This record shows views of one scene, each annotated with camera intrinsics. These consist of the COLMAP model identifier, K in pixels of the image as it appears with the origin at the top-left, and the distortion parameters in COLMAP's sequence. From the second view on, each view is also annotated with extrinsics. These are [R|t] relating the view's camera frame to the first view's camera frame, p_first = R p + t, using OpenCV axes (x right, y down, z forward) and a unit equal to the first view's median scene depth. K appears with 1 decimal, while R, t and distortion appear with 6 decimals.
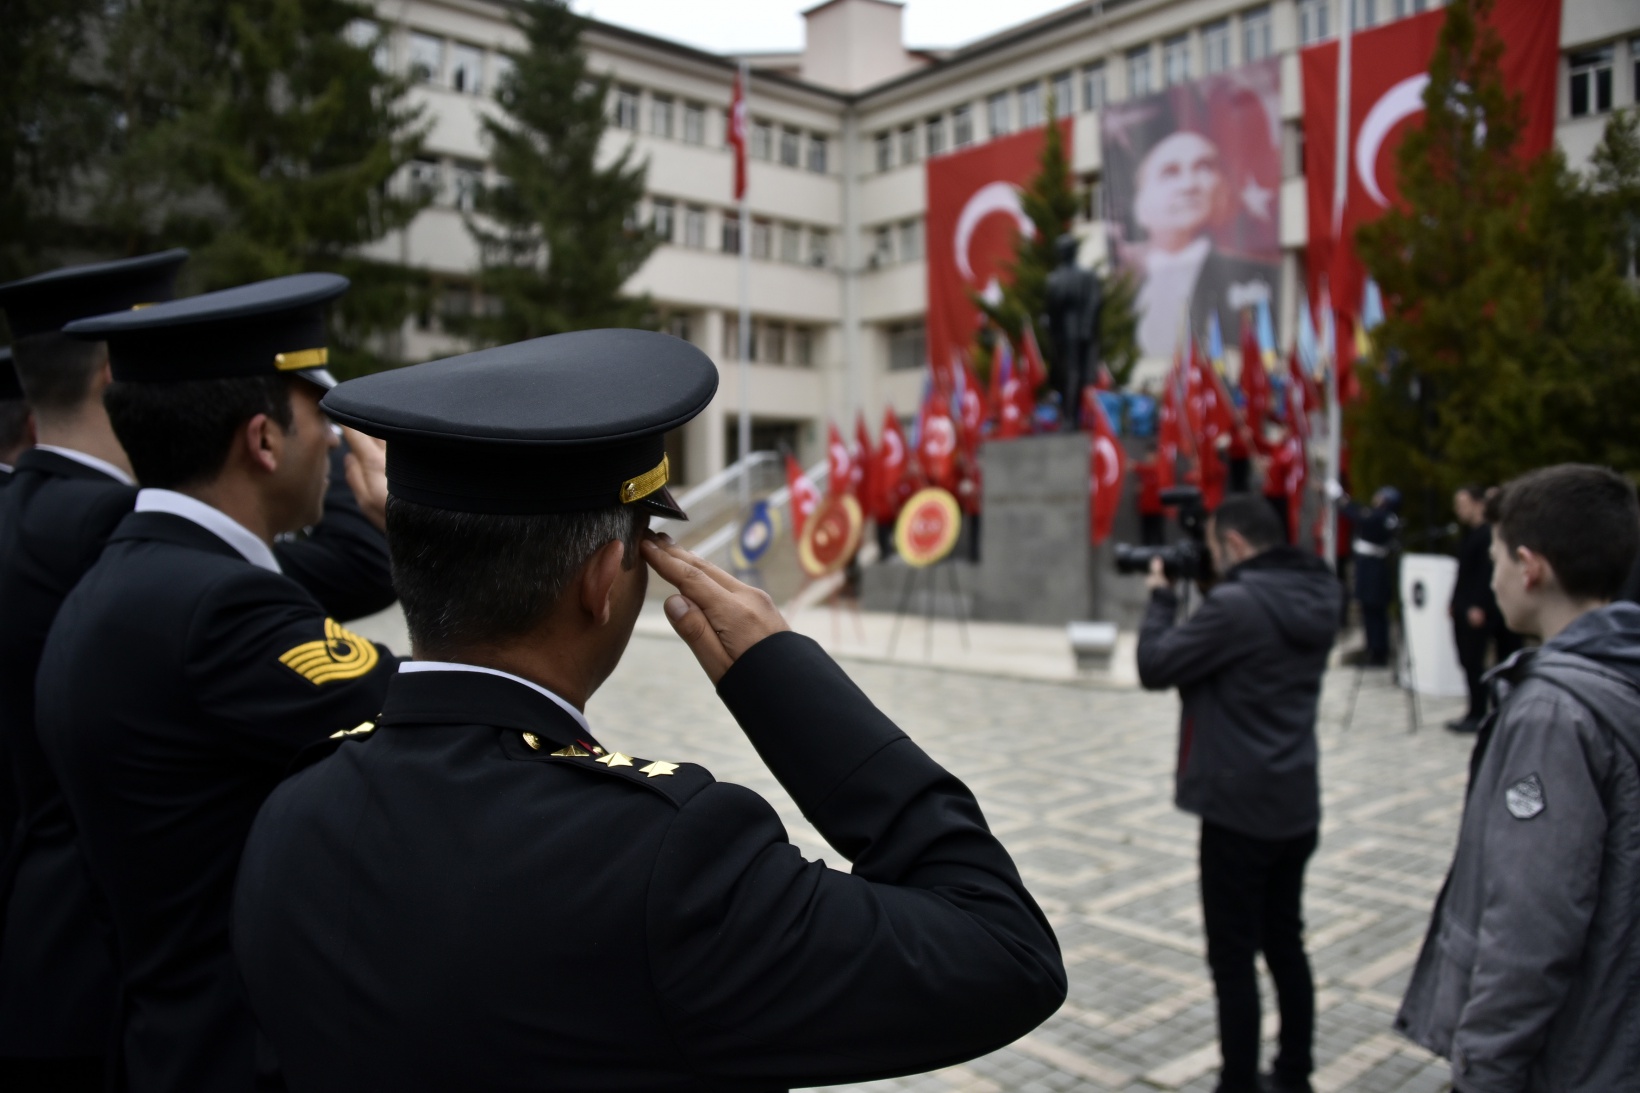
lens RADIAL K [[1263.4, 0, 820.0], [0, 1263.4, 569.1], [0, 0, 1]] dist [-0.036260, -0.004555]
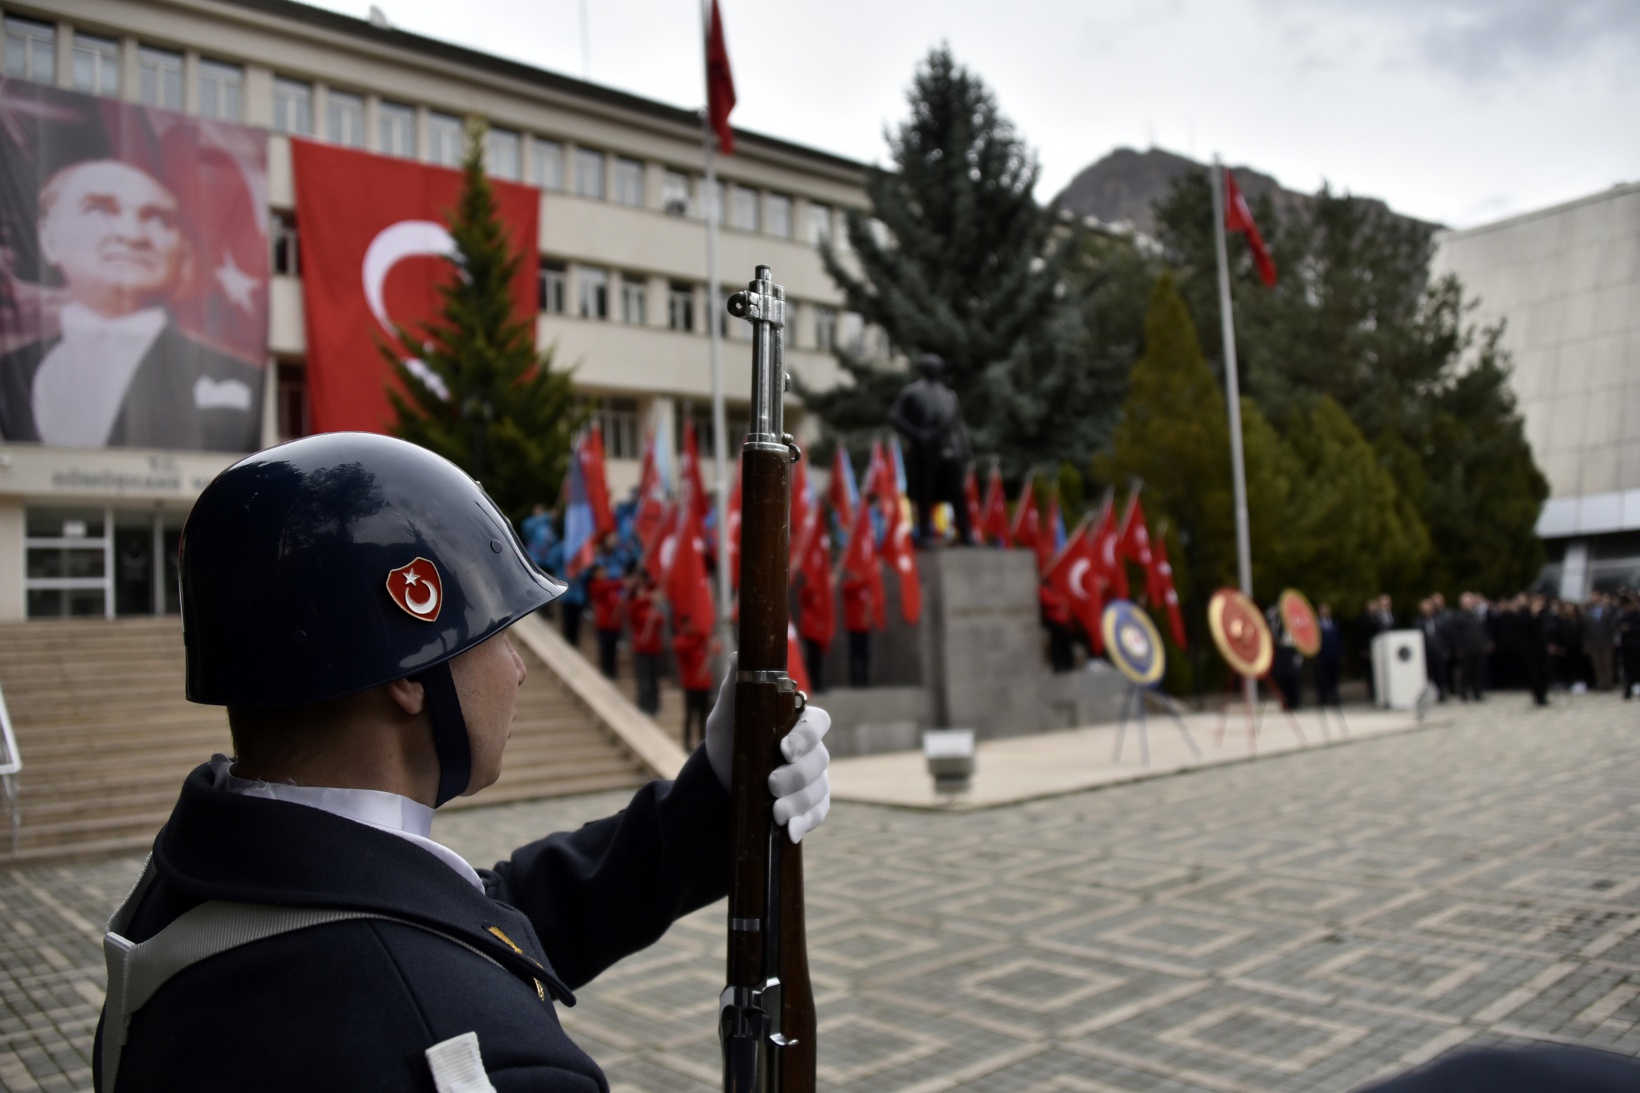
lens RADIAL K [[1250.2, 0, 815.9], [0, 1250.2, 572.6], [0, 0, 1]] dist [-0.027581, -0.000320]
pose [[0.007565, 0.058871, 0.998237, -0.386790], [0.090022, 0.994172, -0.059314, -0.018952], [-0.995911, 0.090312, 0.002221, 0.537688]]
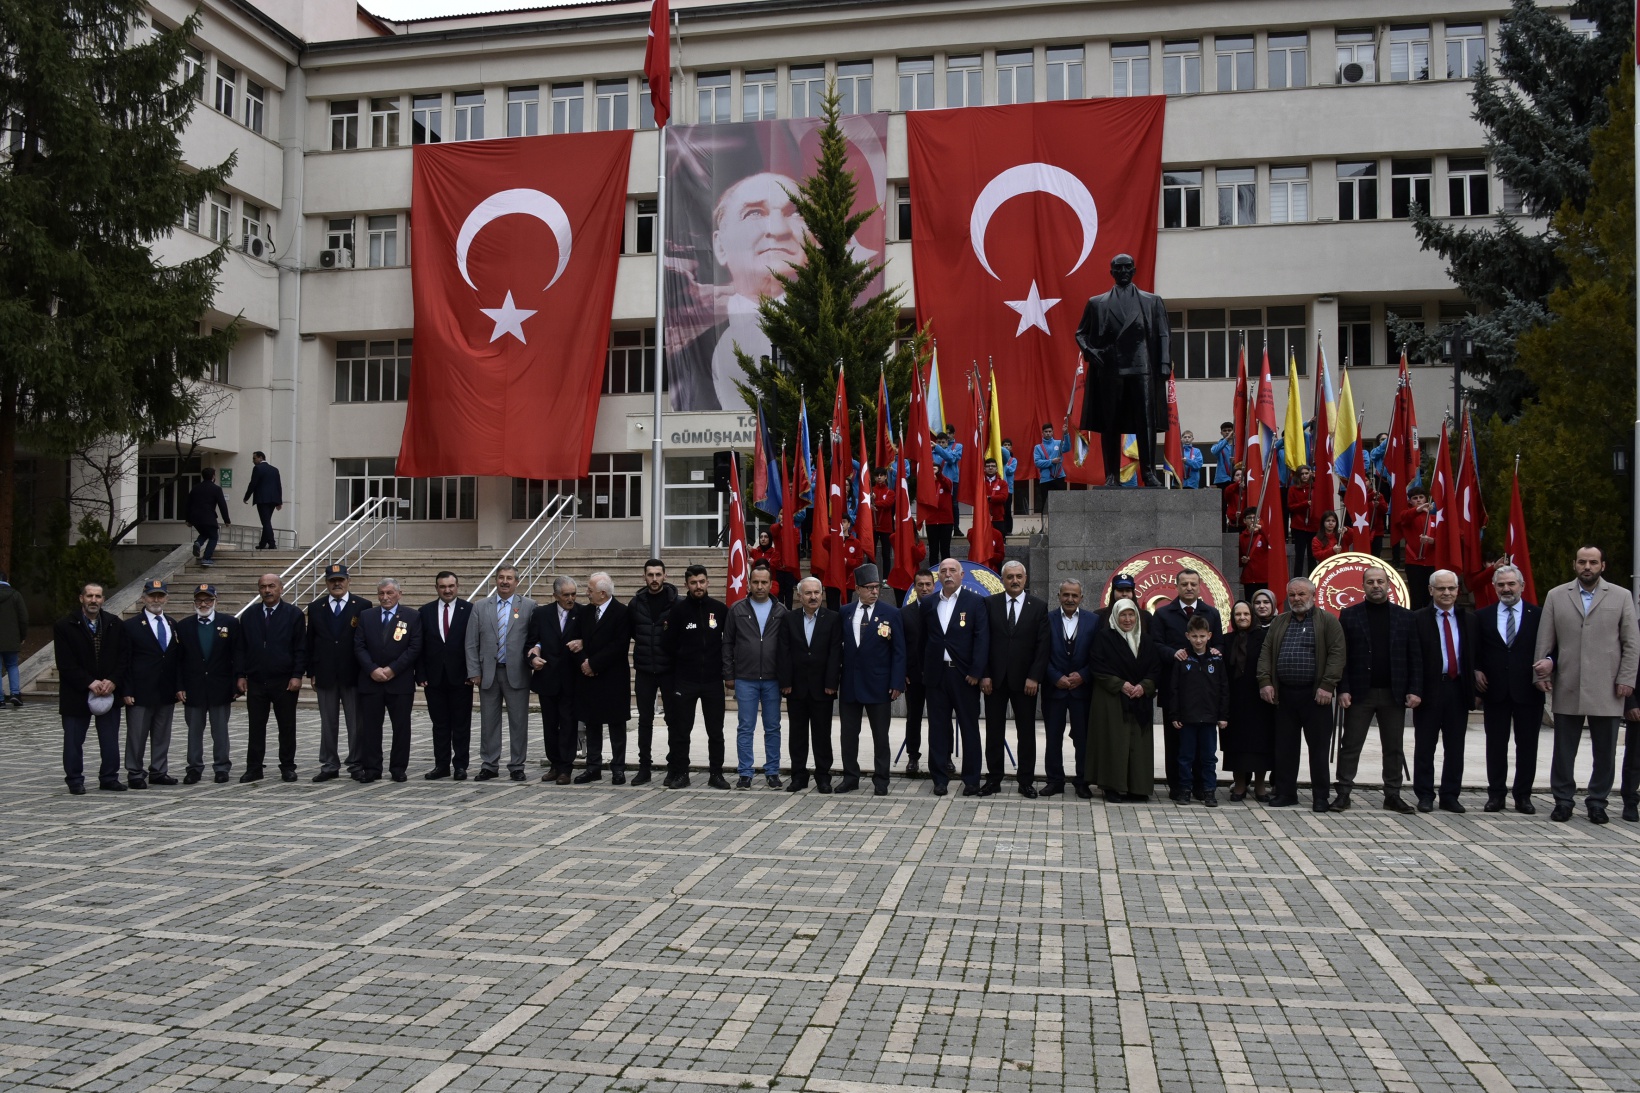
lens RADIAL K [[1285.8, 0, 820.8], [0, 1285.8, 558.8], [0, 0, 1]] dist [-0.039577, -0.008652]
pose [[0.779950, 0.022008, 0.625454, -0.236753], [0.018737, 0.998112, -0.058486, -0.007328], [-0.625561, 0.057336, 0.778066, 0.231748]]
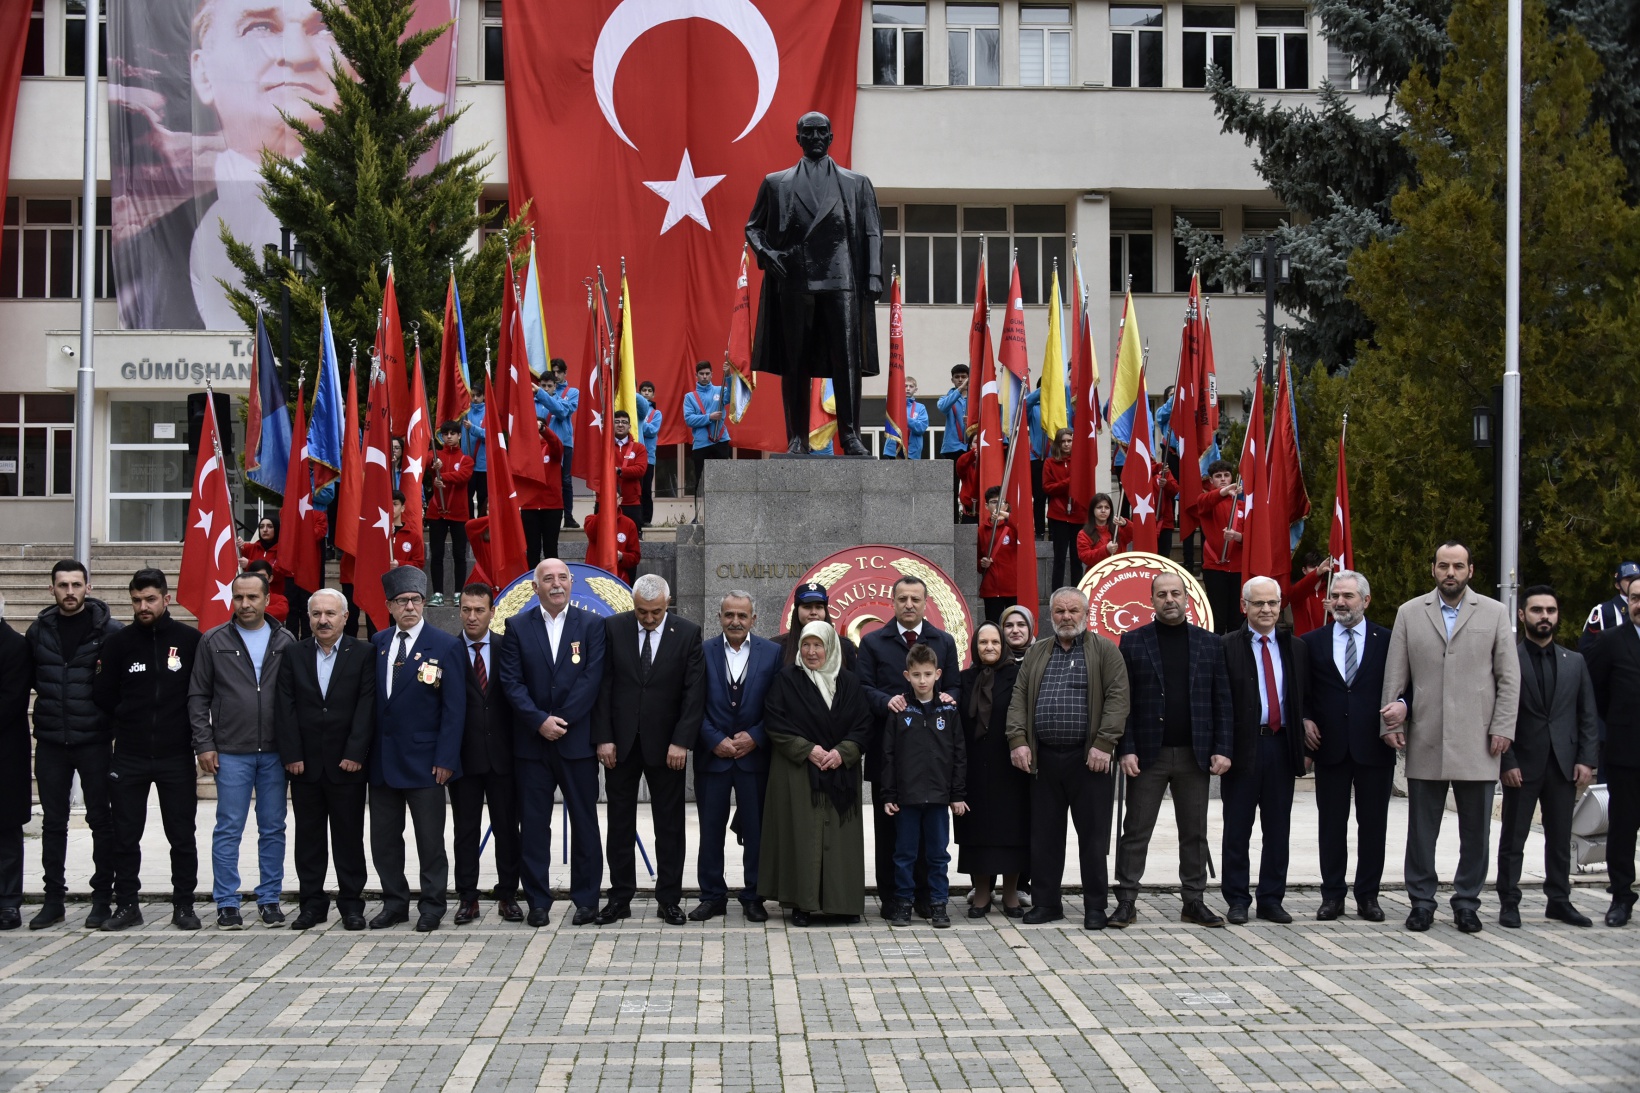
lens RADIAL K [[1877.2, 0, 819.3], [0, 1877.2, 573.6], [0, 0, 1]] dist [-0.027119, -0.017680]
pose [[0.612938, 0.018422, 0.789916, -0.224868], [0.030468, 0.998434, -0.046927, -0.007679], [-0.789543, 0.052831, 0.611417, 0.241126]]
